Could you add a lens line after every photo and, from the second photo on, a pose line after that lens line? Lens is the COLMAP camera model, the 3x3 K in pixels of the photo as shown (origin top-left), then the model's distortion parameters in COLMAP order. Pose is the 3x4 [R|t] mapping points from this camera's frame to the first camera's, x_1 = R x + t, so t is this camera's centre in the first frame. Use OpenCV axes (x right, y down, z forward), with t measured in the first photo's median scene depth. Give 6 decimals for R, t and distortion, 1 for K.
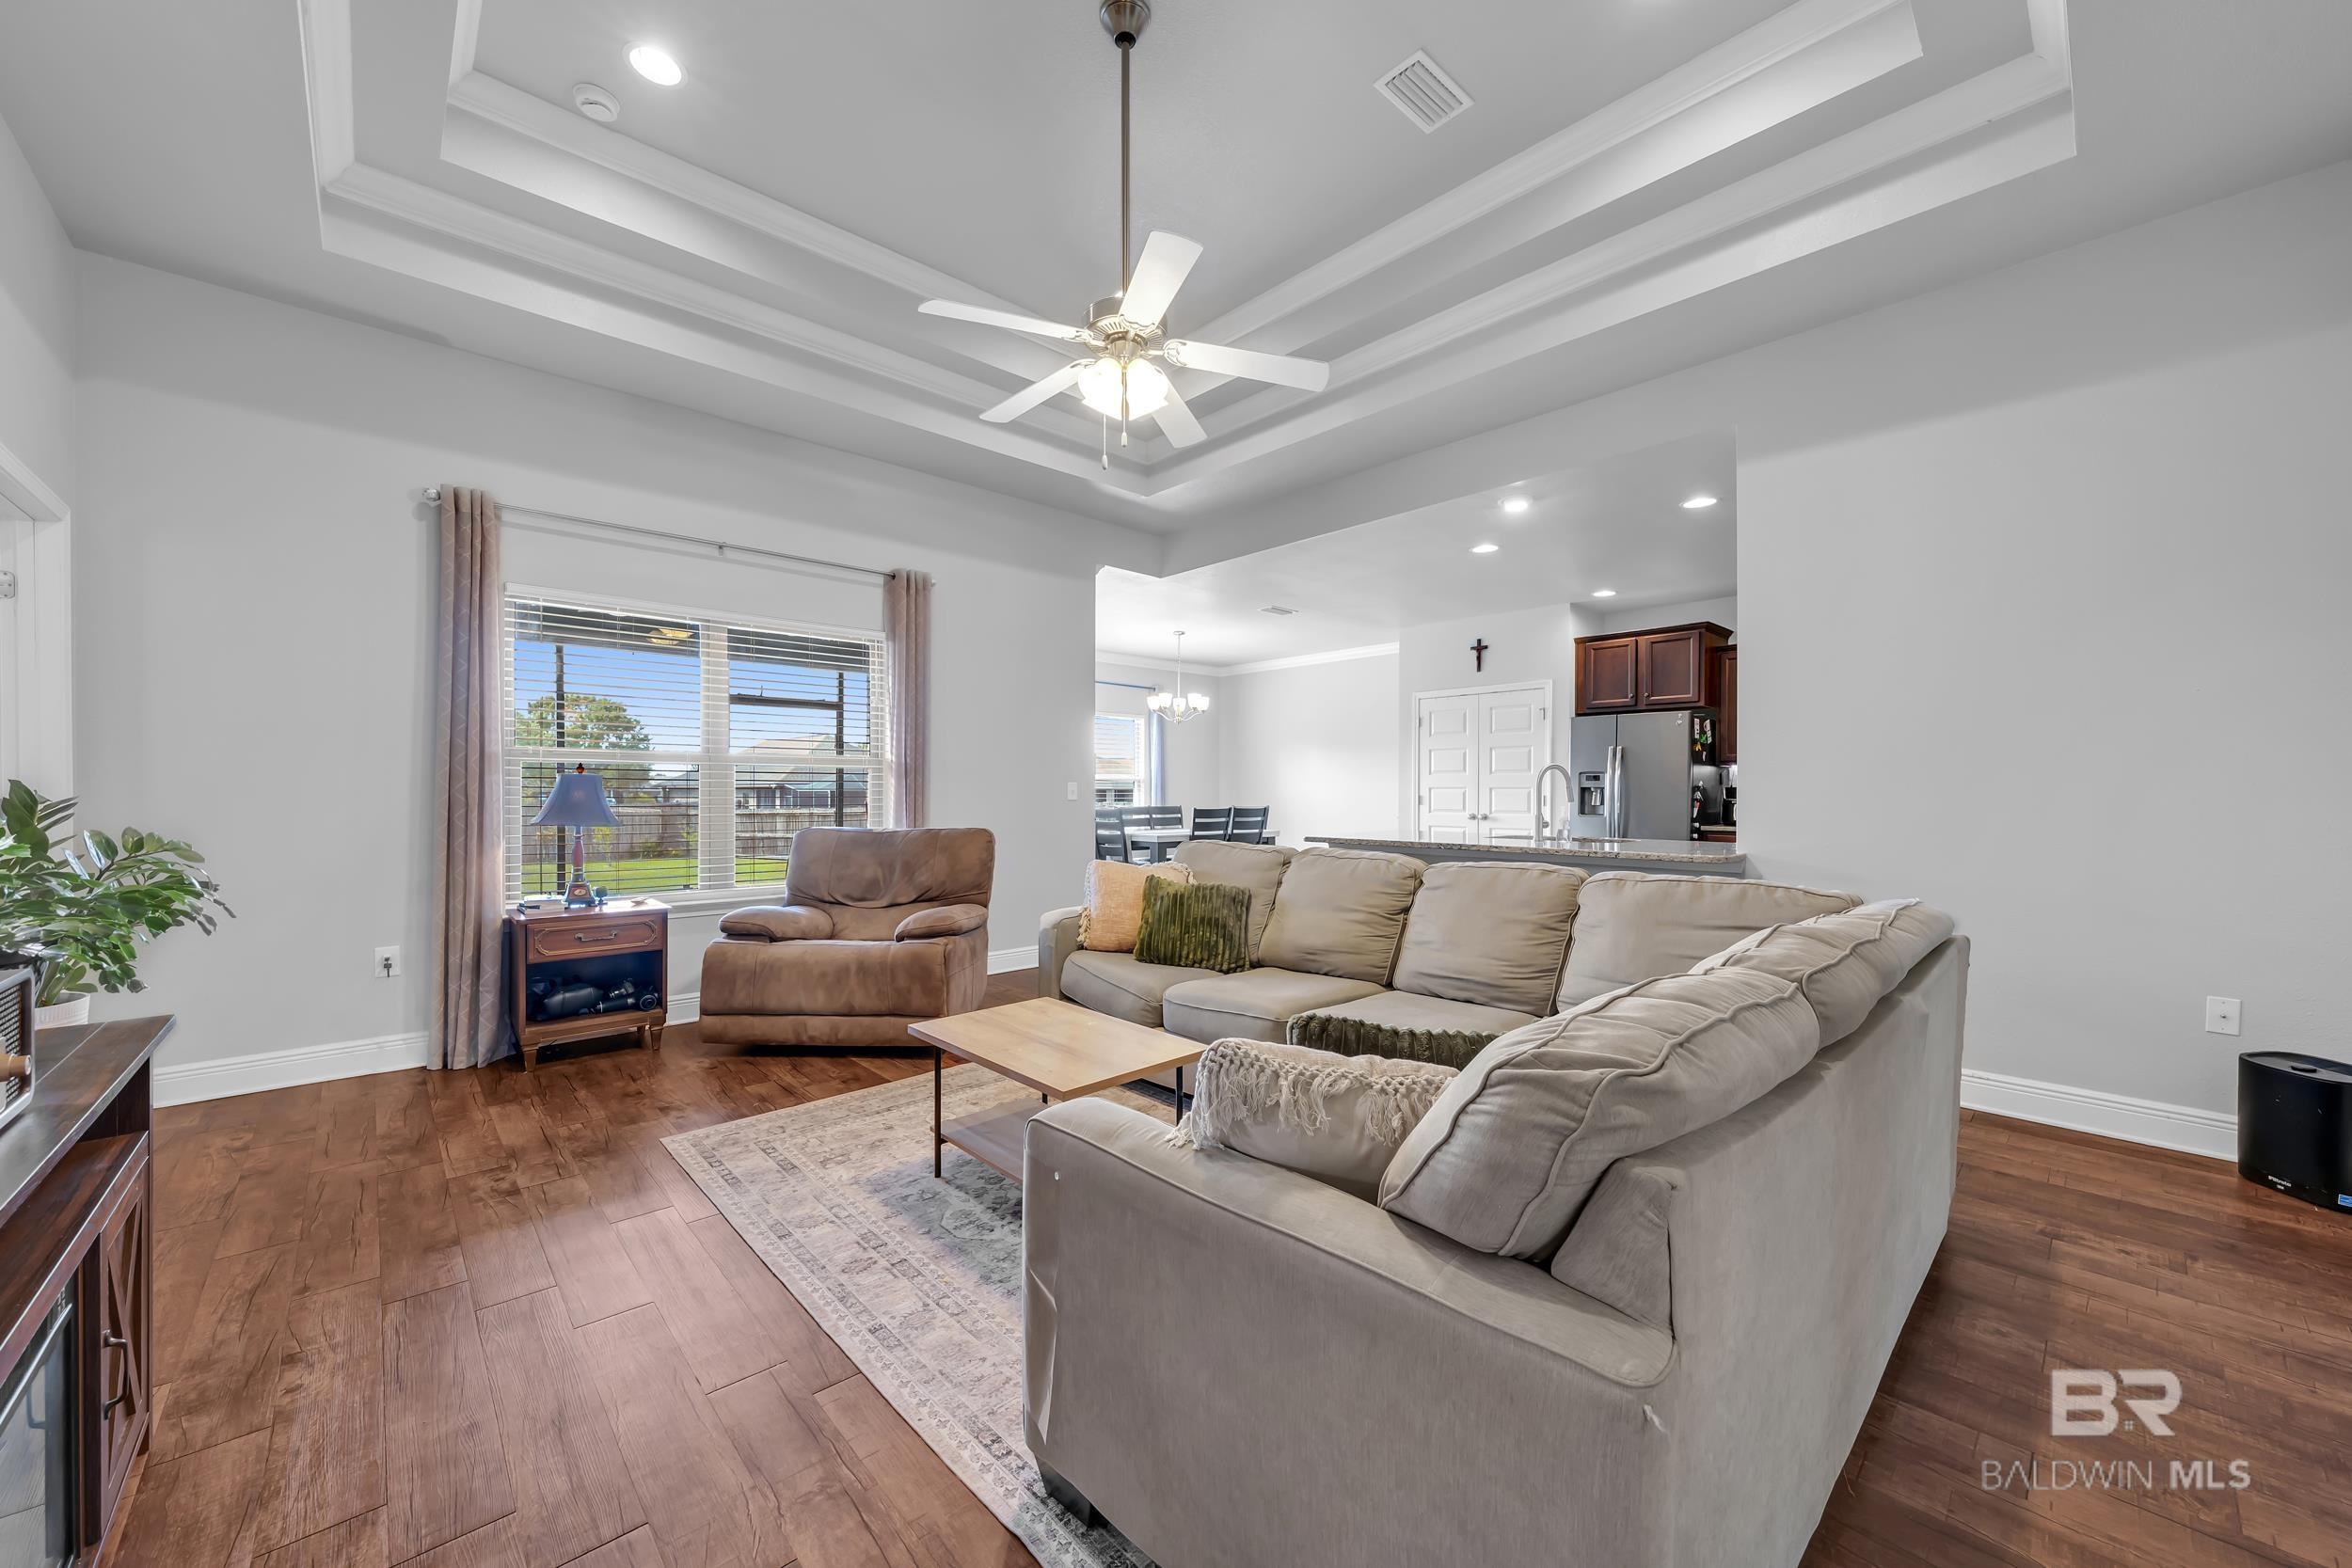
lens RADIAL K [[875.3, 0, 1171.9], [0, 875.3, 793.5], [0, 0, 1]] dist [-0.005716, 0.000097]
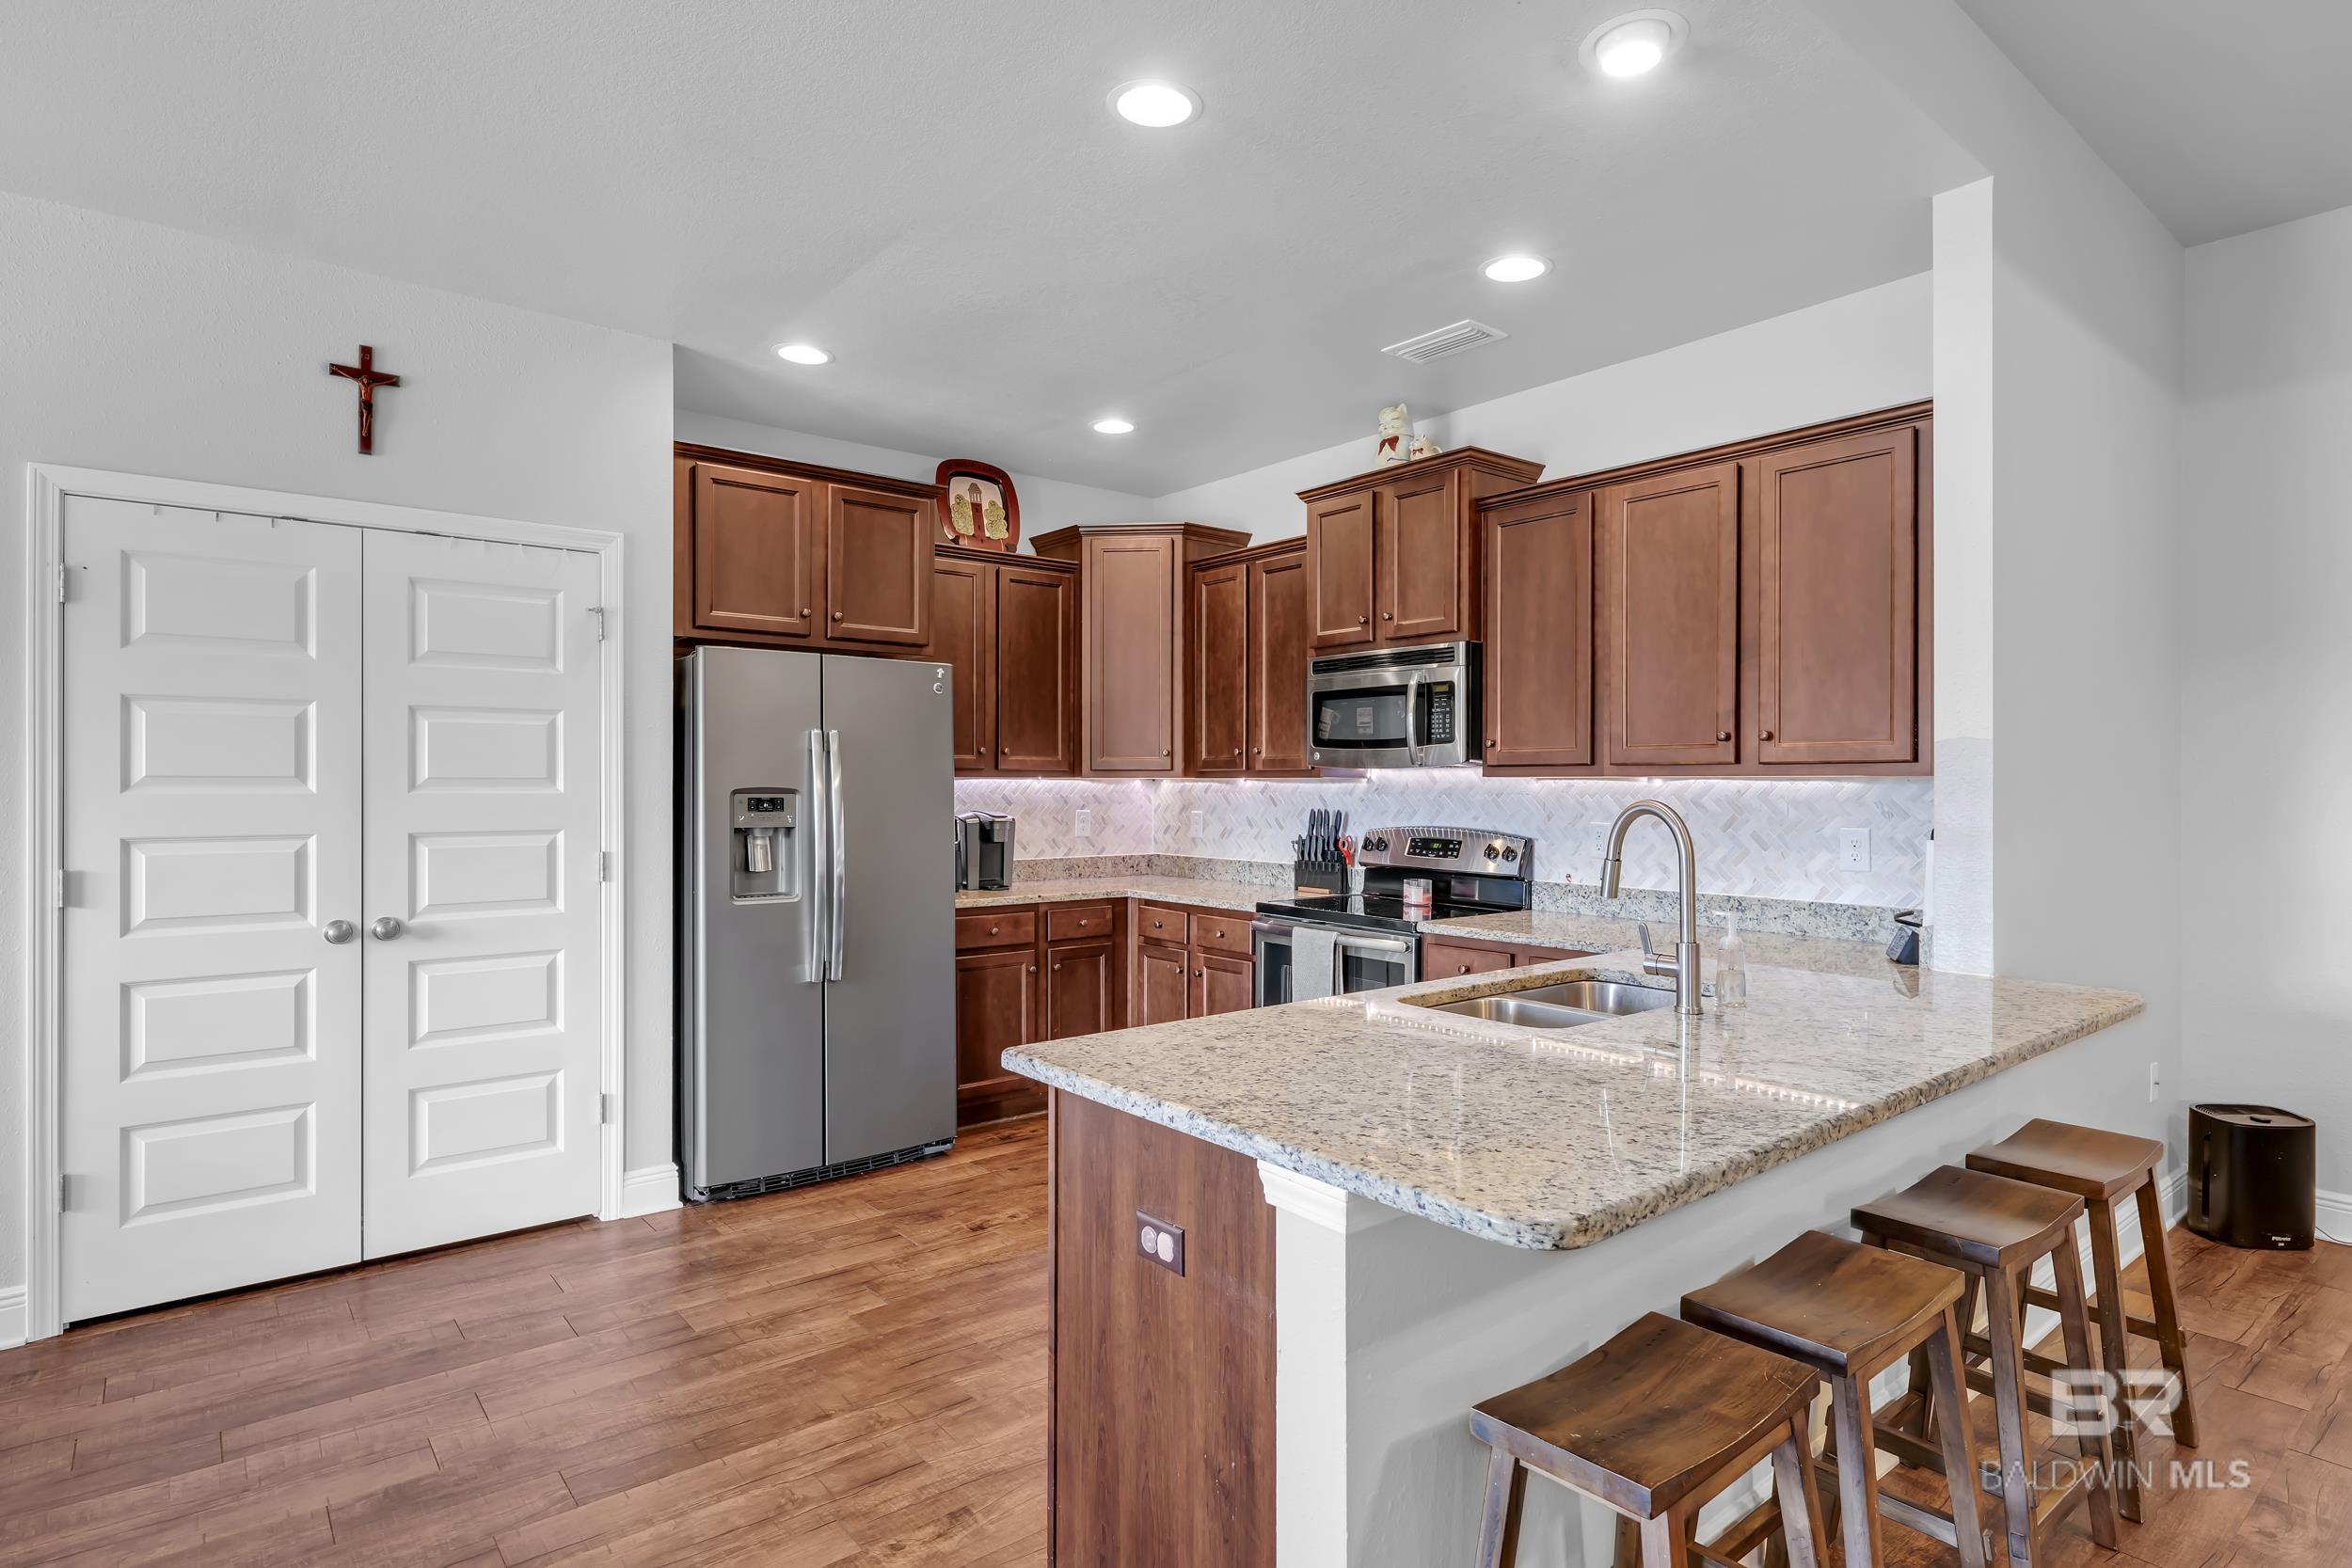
lens RADIAL K [[1244.0, 0, 1189.1], [0, 1244.0, 784.7], [0, 0, 1]] dist [0.011888, -0.003050]
pose [[0.053402, -0.004686, 0.998562, -0.075414], [0.002355, 0.999987, 0.004566, -0.028190], [-0.998570, 0.002108, 0.053412, 0.768160]]
